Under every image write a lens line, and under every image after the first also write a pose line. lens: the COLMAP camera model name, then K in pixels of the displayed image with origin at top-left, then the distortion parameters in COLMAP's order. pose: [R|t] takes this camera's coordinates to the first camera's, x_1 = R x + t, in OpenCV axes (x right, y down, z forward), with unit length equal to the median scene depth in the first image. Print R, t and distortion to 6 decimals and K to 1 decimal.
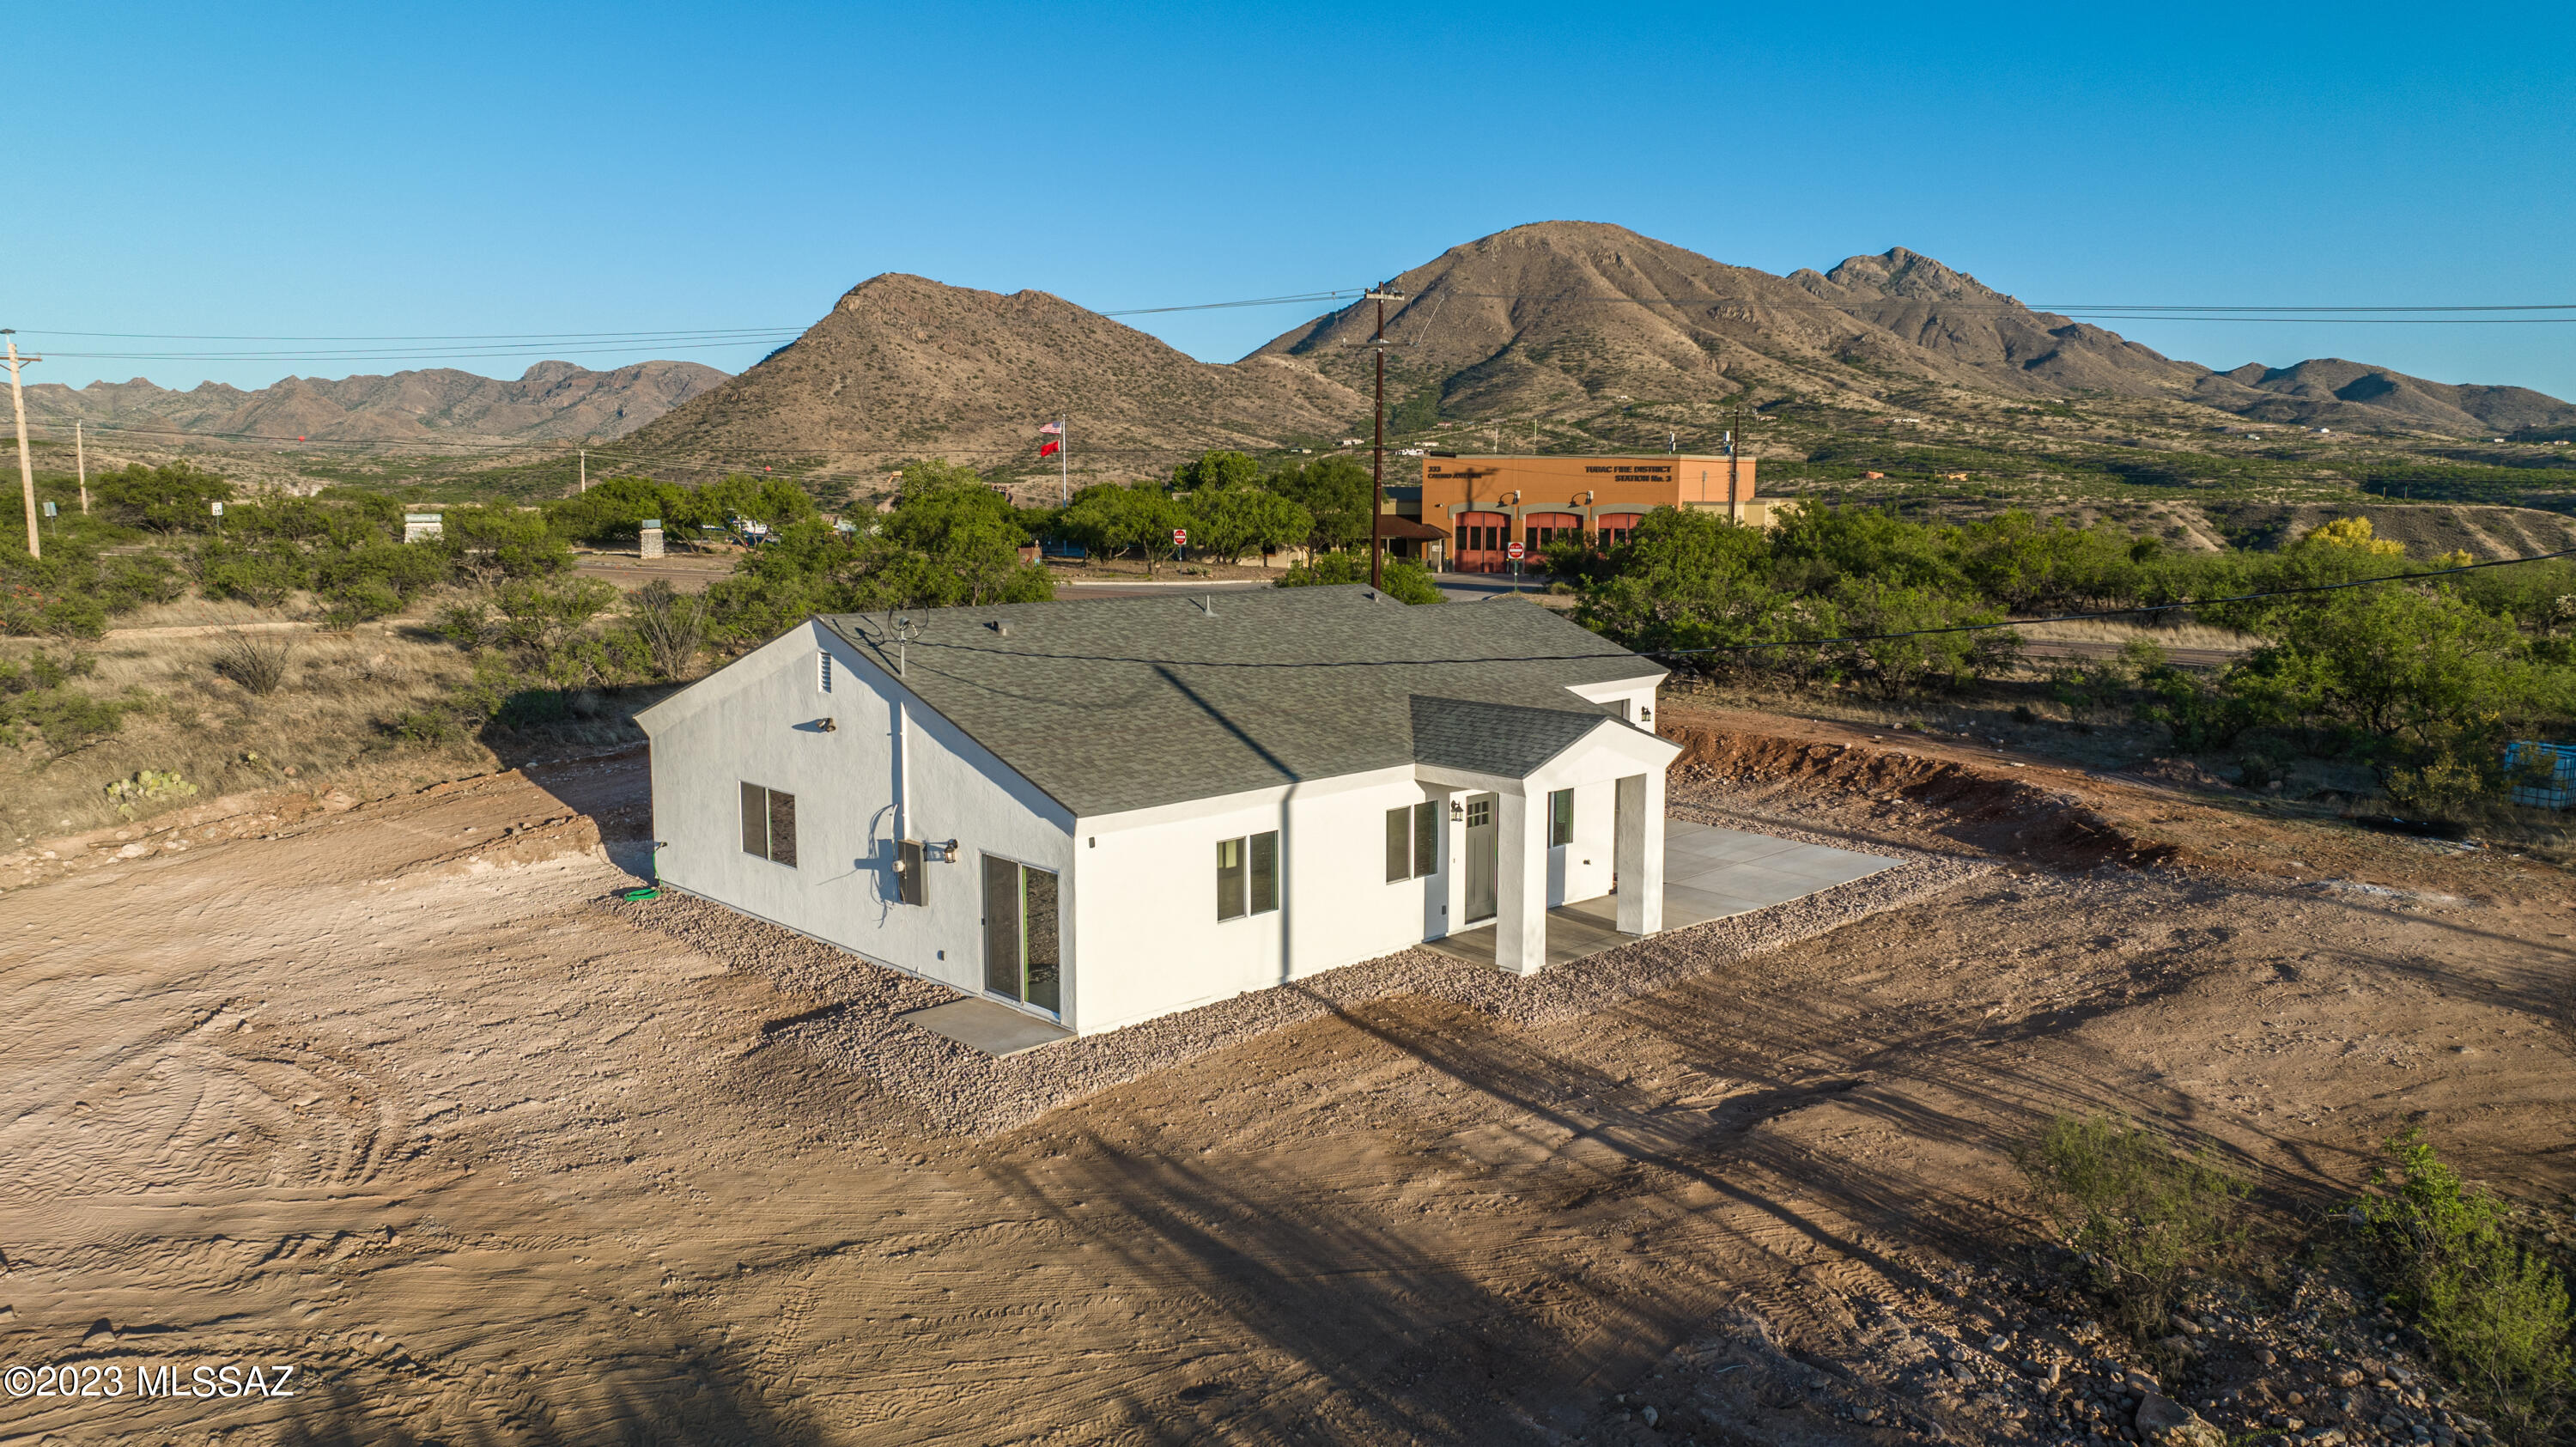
lens RADIAL K [[1814.4, 0, 1288.0], [0, 1814.4, 723.5], [0, 0, 1]] dist [-0.035810, 0.042864]
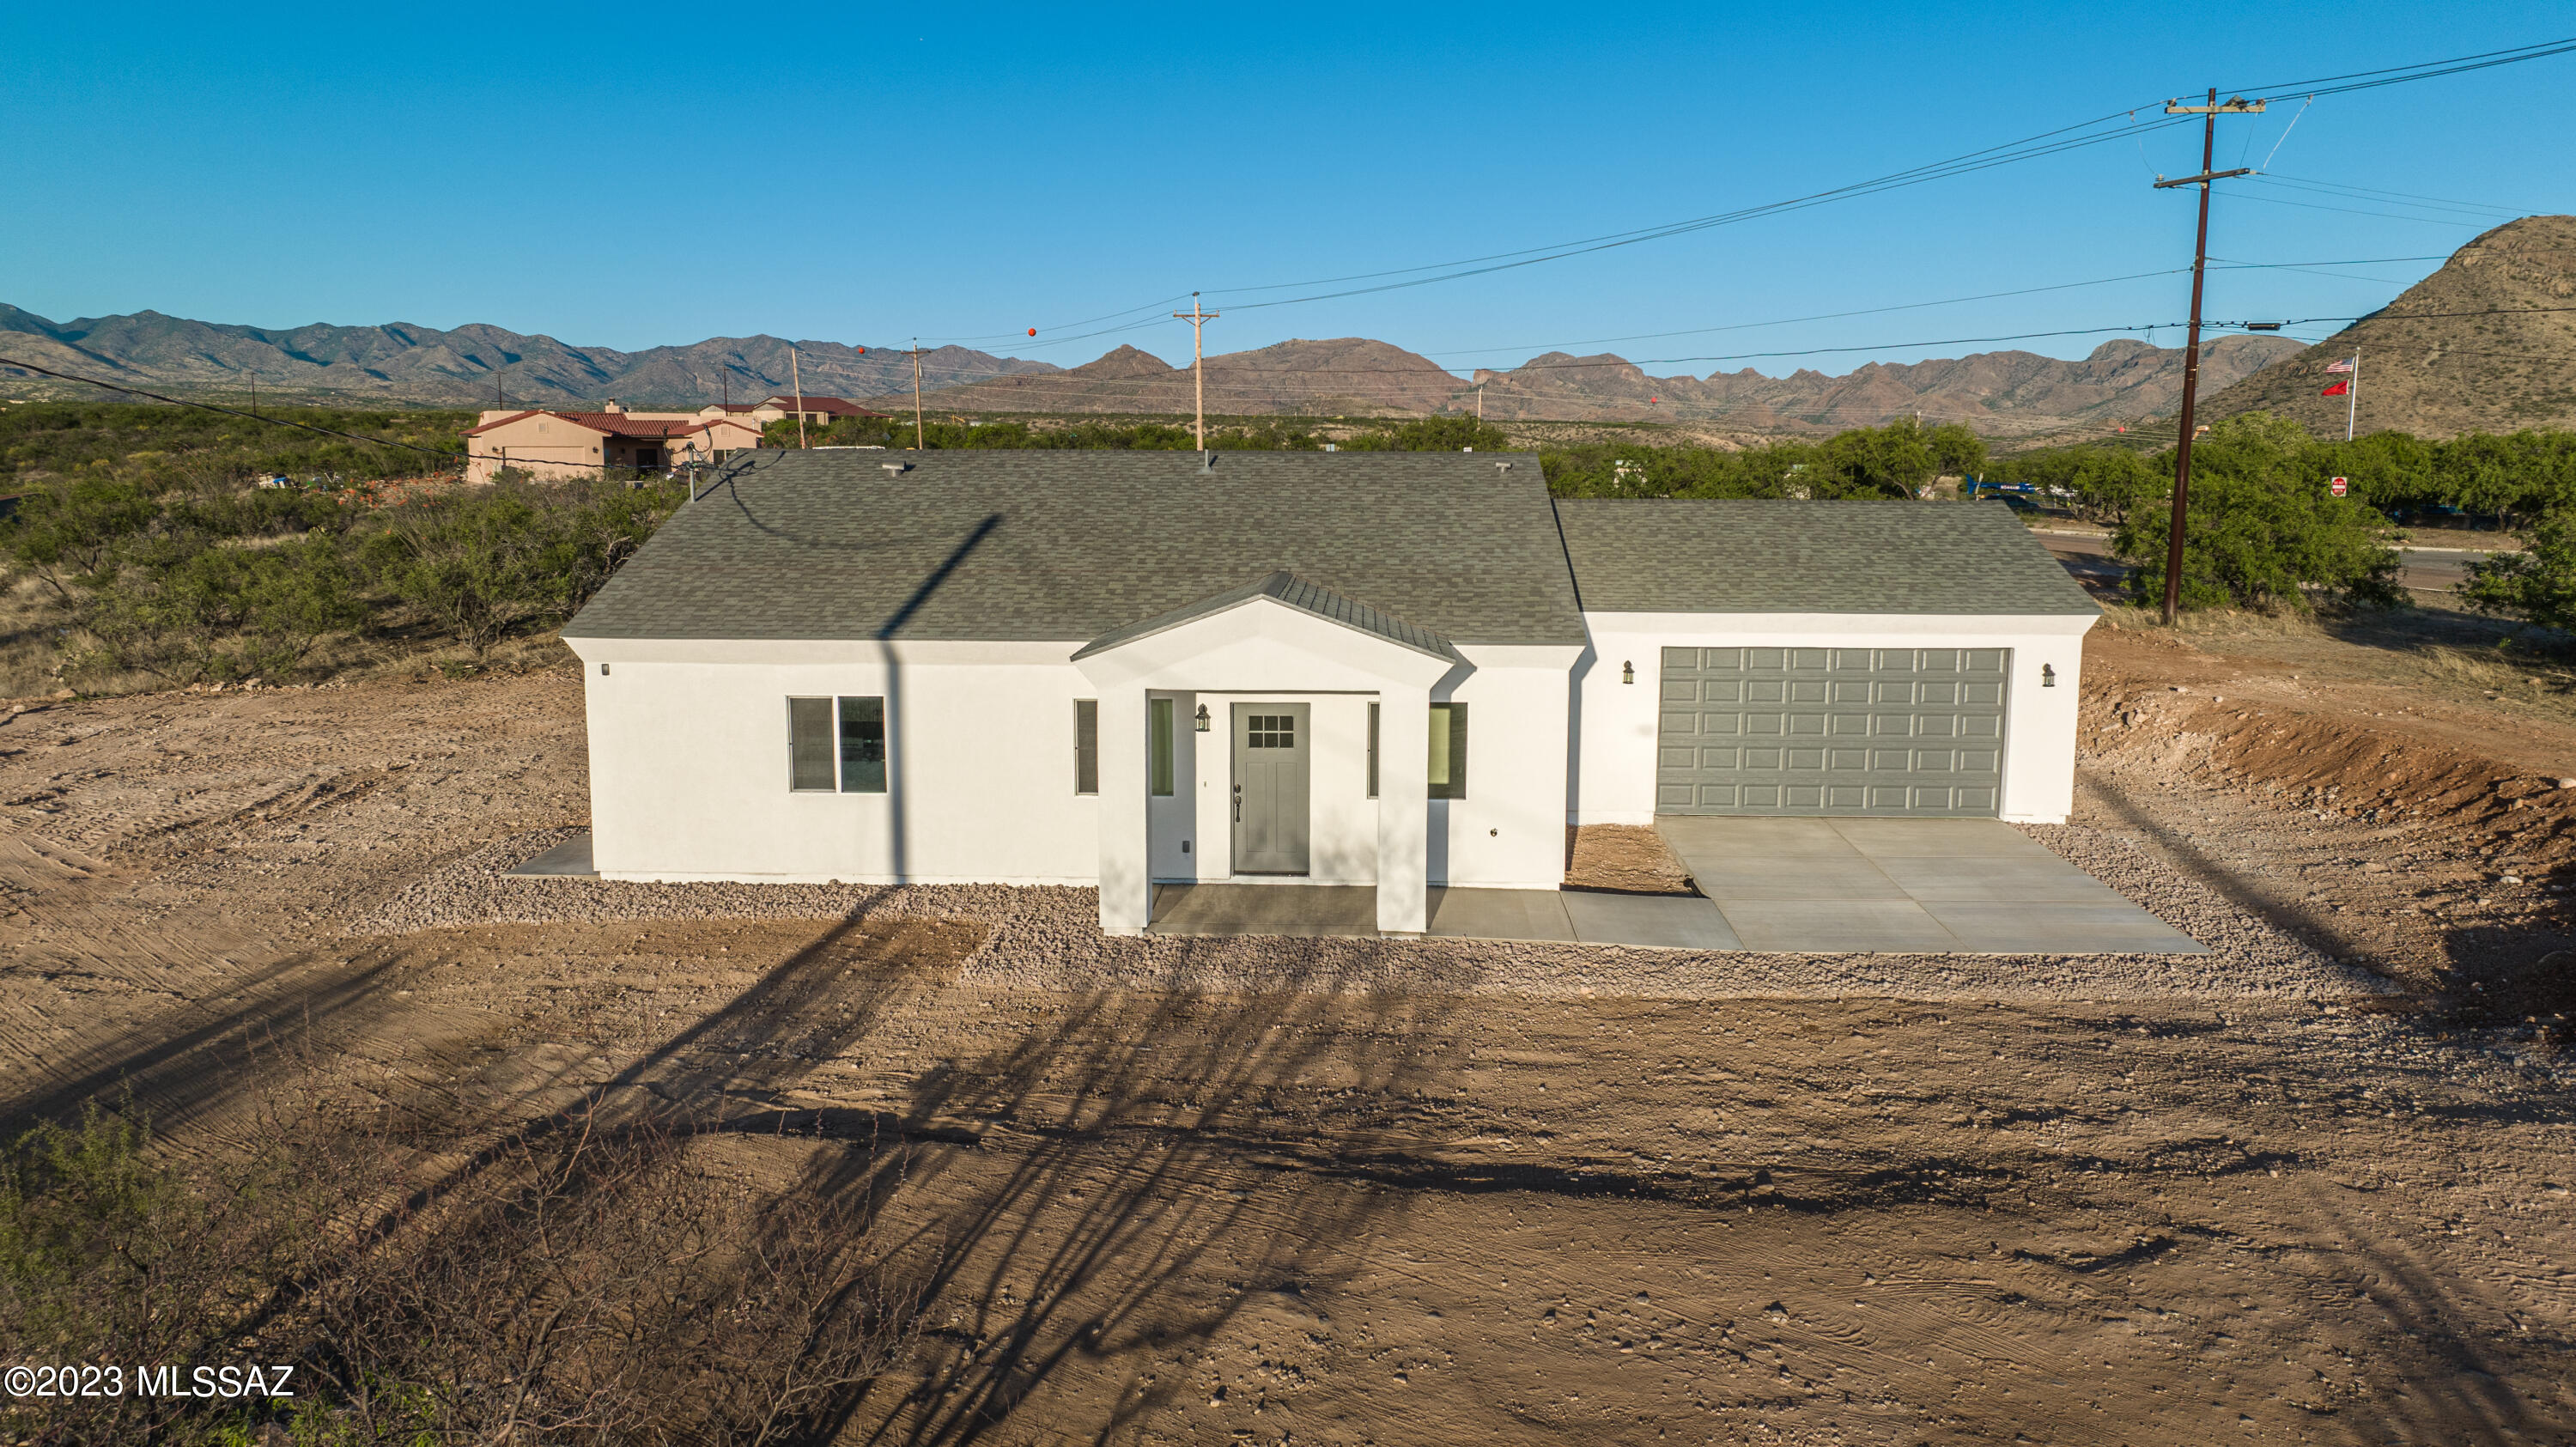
lens RADIAL K [[1814.4, 0, 1288.0], [0, 1814.4, 723.5], [0, 0, 1]] dist [-0.035810, 0.042864]
pose [[0.690183, 0.109589, -0.715289, 0.732451], [-0.102325, 0.993314, 0.053452, 0.007408], [0.716364, 0.036300, 0.696782, 0.559545]]
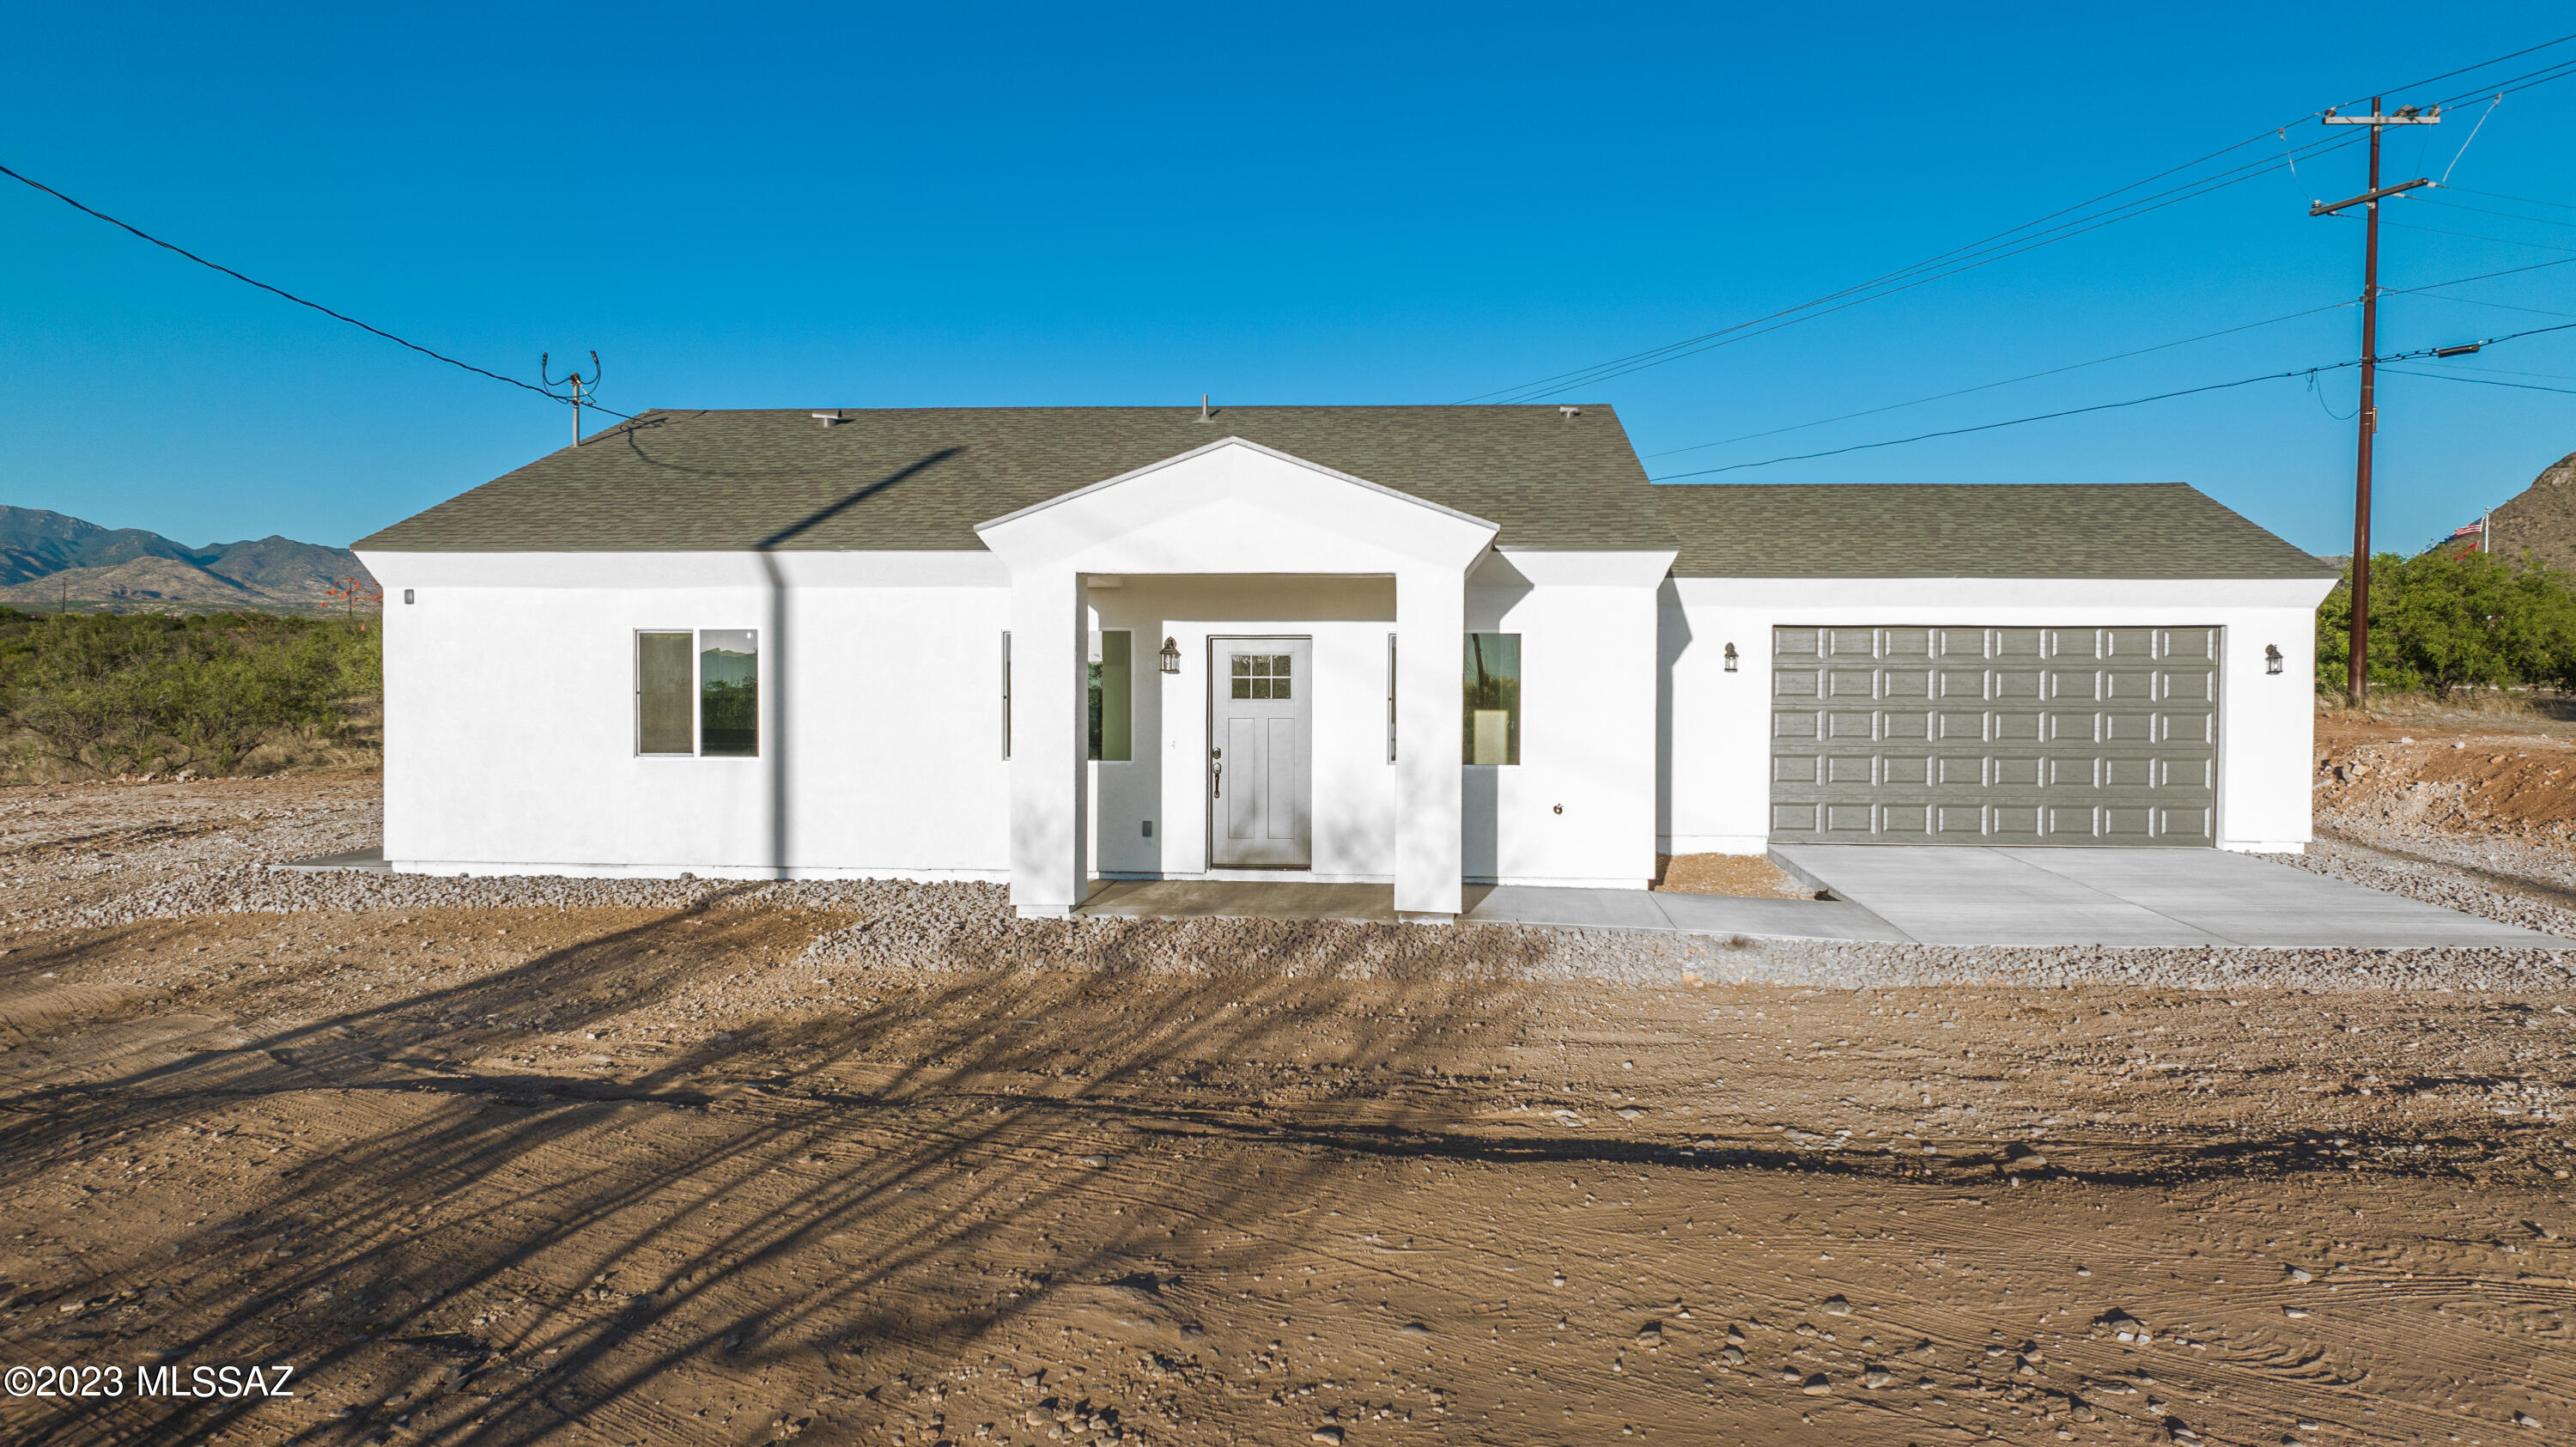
lens RADIAL K [[1817.9, 0, 1288.0], [0, 1817.9, 723.5], [0, 0, 1]] dist [-0.051871, 0.063452]
pose [[0.658081, 0.023880, -0.752568, 0.610503], [-0.107540, 0.992231, -0.062554, 0.113105], [0.745228, 0.122097, 0.655536, 0.733340]]
